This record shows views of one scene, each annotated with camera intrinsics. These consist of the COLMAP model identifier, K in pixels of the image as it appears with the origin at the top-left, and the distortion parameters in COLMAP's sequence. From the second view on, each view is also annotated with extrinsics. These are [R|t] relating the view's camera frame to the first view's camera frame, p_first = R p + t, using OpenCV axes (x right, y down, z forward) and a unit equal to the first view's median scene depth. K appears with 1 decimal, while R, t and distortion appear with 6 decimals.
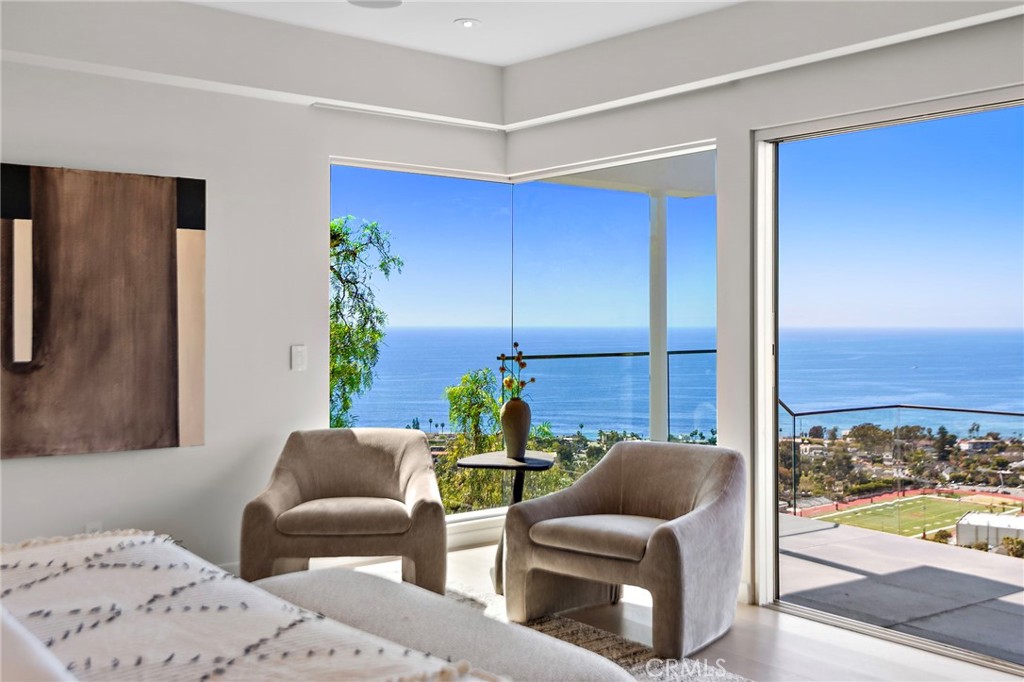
lens RADIAL K [[1040.9, 0, 523.4], [0, 1040.9, 306.4], [0, 0, 1]] dist [0.022372, 0.000000]
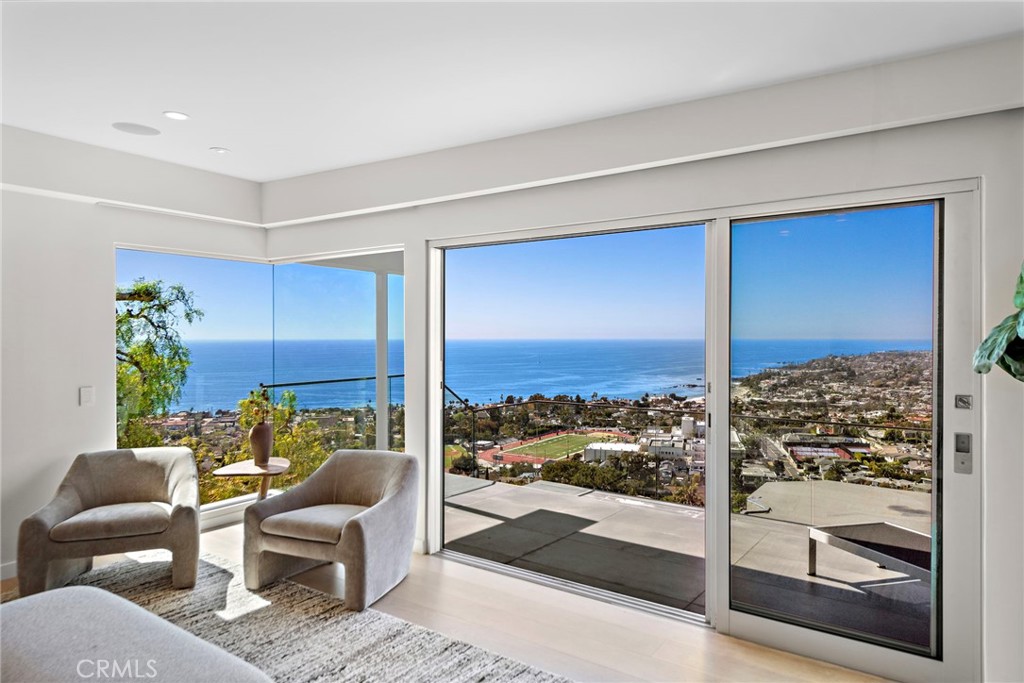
lens RADIAL K [[631.9, 0, 518.7], [0, 631.9, 347.4], [0, 0, 1]] dist [0.020923, -0.016045]
pose [[0.959234, -0.005674, 0.282558, 0.084487], [-0.003740, 0.999456, 0.032768, -0.042901], [-0.282590, -0.032489, 0.958690, 0.081879]]
